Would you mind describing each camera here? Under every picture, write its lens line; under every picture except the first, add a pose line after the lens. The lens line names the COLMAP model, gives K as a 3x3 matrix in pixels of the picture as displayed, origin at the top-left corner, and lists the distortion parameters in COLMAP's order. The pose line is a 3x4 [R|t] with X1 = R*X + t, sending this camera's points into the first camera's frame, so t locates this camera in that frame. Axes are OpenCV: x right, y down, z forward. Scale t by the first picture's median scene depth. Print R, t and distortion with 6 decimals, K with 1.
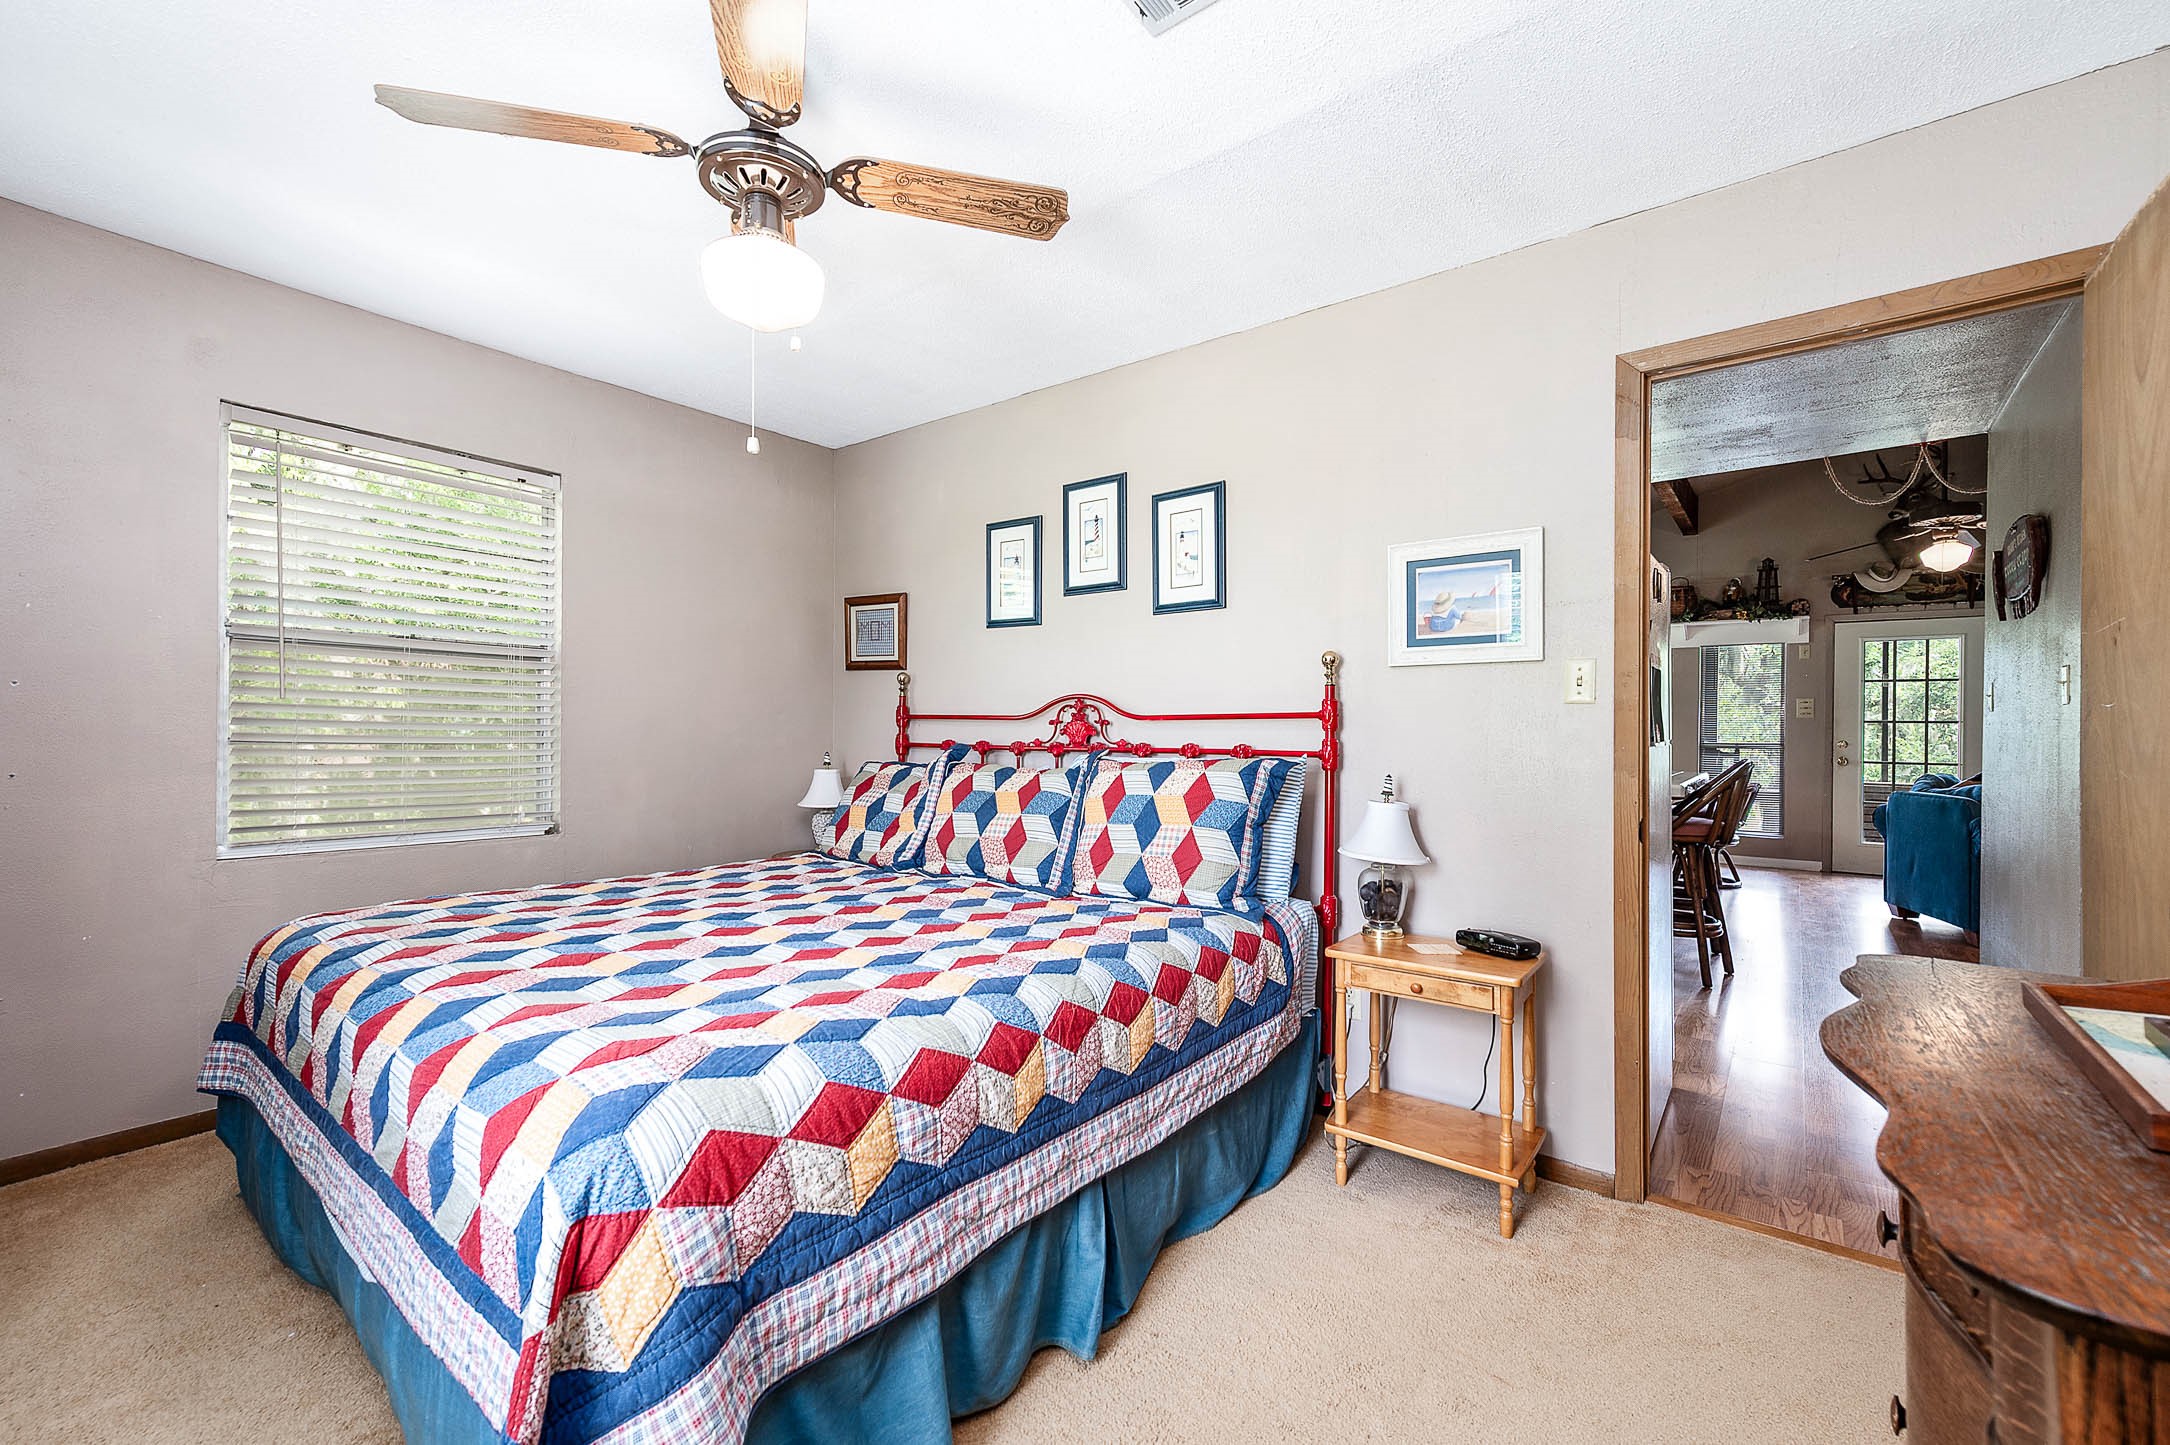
lens RADIAL K [[903.1, 0, 1085.8], [0, 903.1, 726.1], [0, 0, 1]] dist [-0.001910, -0.000163]
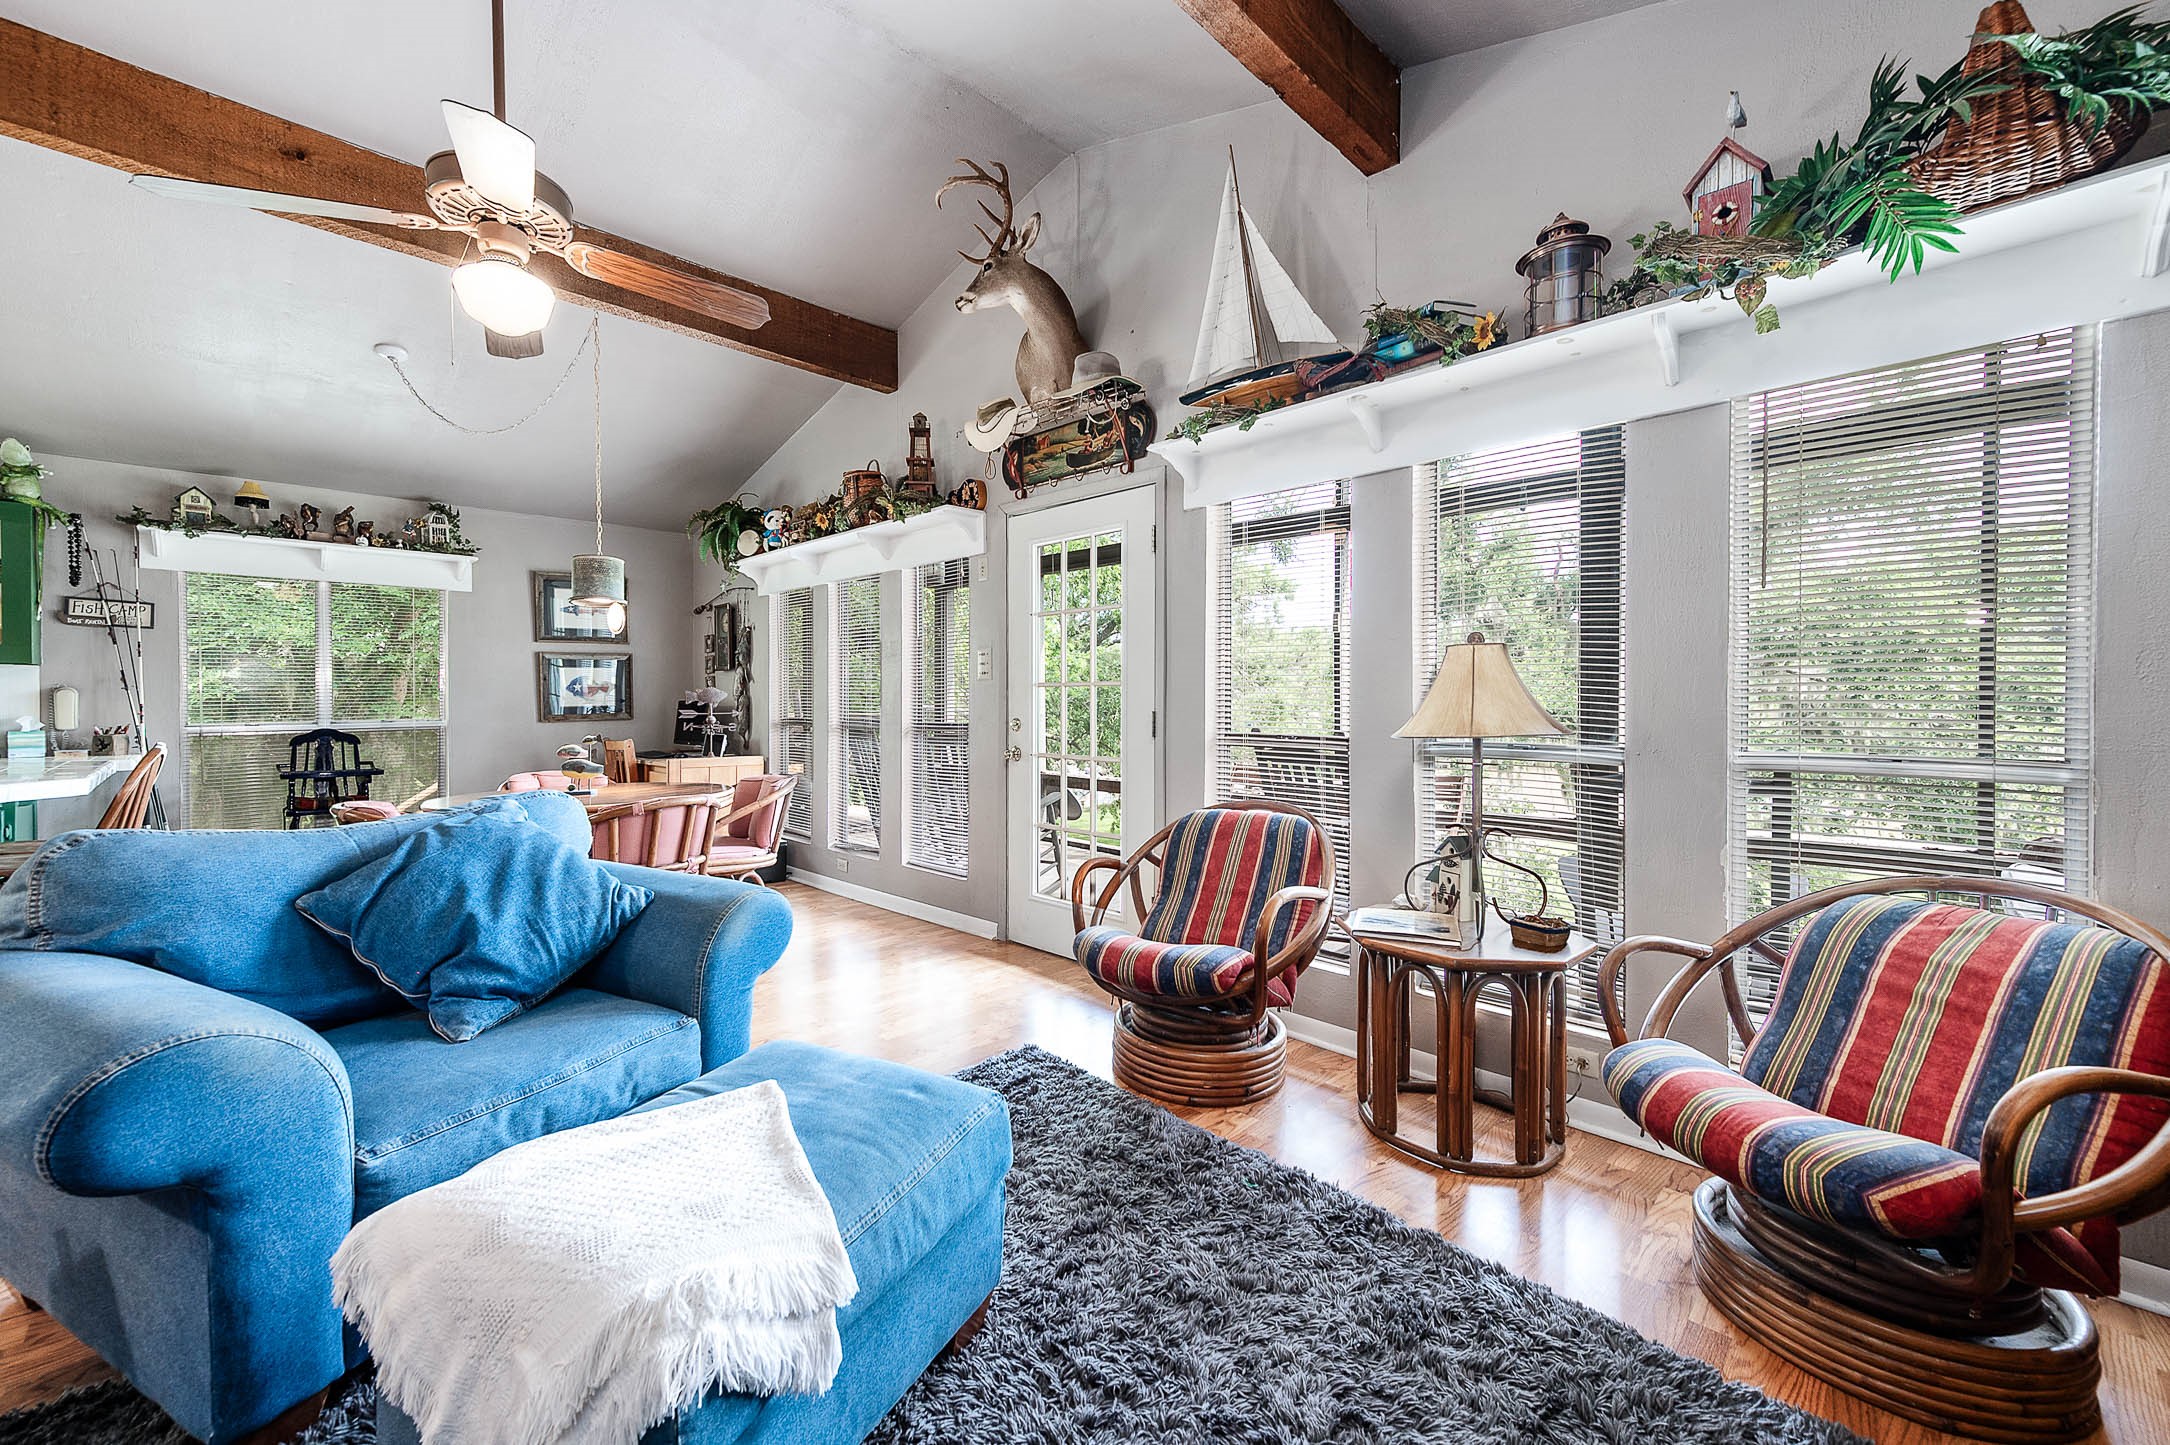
lens RADIAL K [[856.5, 0, 1088.0], [0, 856.5, 707.0], [0, 0, 1]] dist [0.010553, -0.000152]
pose [[0.993777, -0.011148, -0.110827, 0.932328], [0.012516, 0.999854, 0.011651, 0.004975], [0.110681, -0.012966, 0.993771, 0.436682]]
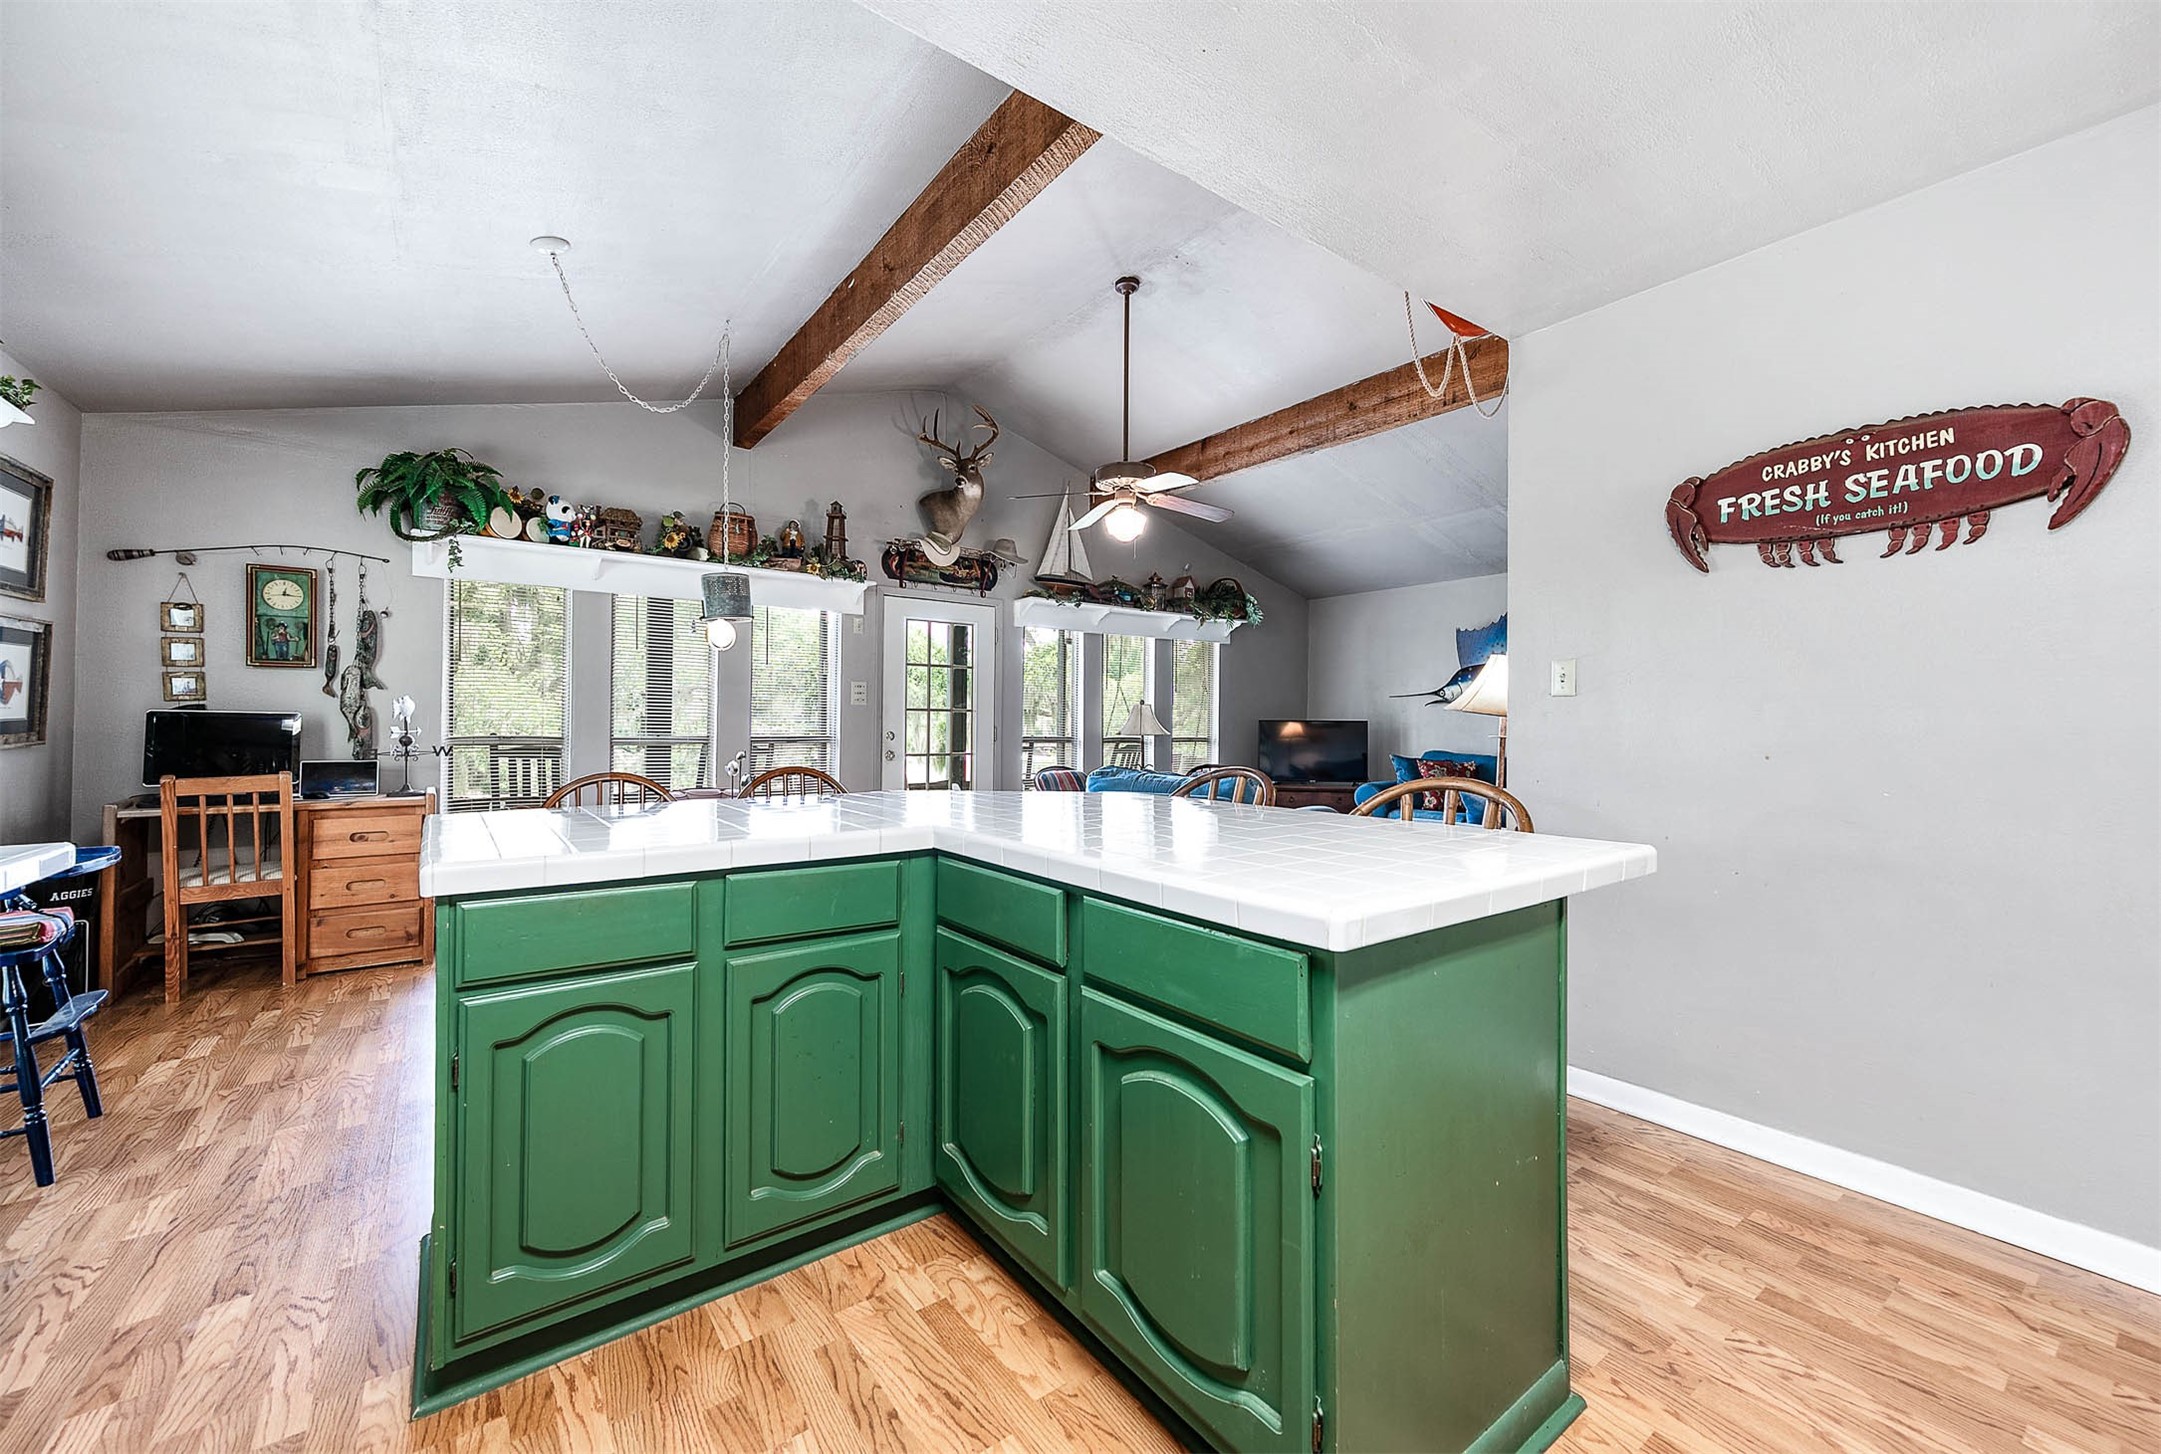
lens RADIAL K [[852.9, 0, 1065.2], [0, 852.9, 728.3], [0, 0, 1]] dist [0.010553, -0.000152]
pose [[0.275121, -0.013814, 0.961310, 0.084359], [-0.013347, 0.999746, 0.018186, -0.002792], [-0.961317, -0.017834, 0.274867, 0.595085]]
